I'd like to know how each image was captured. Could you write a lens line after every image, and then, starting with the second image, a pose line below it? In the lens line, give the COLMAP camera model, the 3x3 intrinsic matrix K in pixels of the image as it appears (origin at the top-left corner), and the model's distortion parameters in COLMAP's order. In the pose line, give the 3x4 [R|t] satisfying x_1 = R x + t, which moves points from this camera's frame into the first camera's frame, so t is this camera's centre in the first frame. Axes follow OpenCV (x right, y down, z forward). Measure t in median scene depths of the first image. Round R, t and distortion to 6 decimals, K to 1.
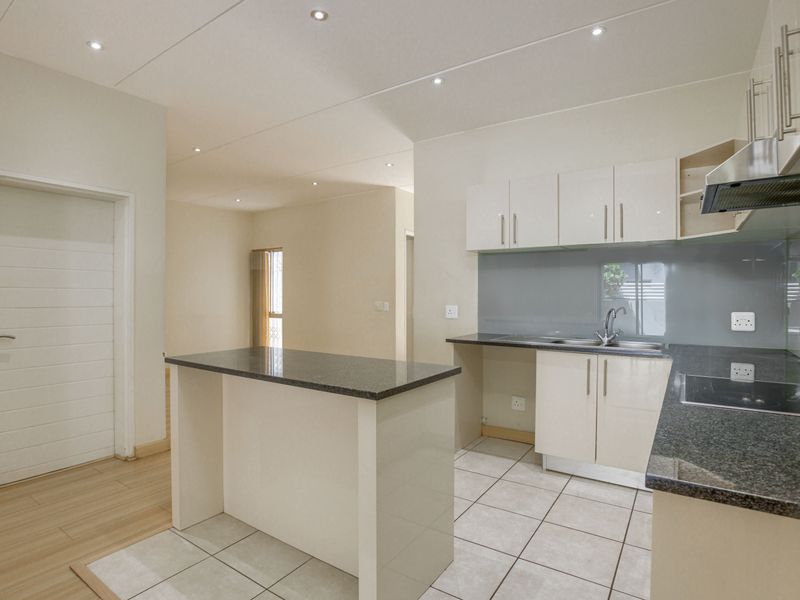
lens RADIAL K [[427.8, 0, 400.0], [0, 427.8, 300.0], [0, 0, 1]] dist [-0.048054, 0.001262]
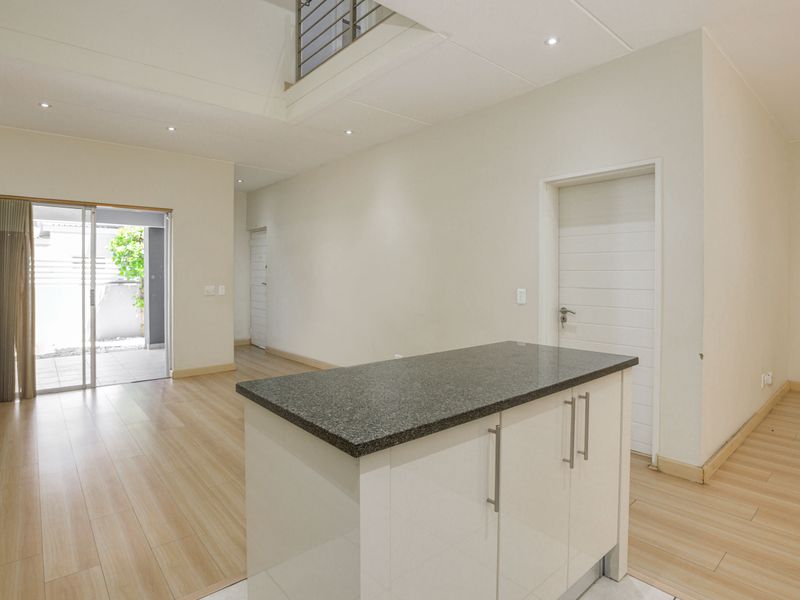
lens RADIAL K [[438.0, 0, 403.7], [0, 438.0, 283.8], [0, 0, 1]] dist [-0.048159, 0.000566]
pose [[-0.256528, 0.010294, -0.966482, 0.333449], [-0.008785, 0.999877, 0.012982, -0.005297], [0.966497, 0.011820, -0.256406, 0.724573]]
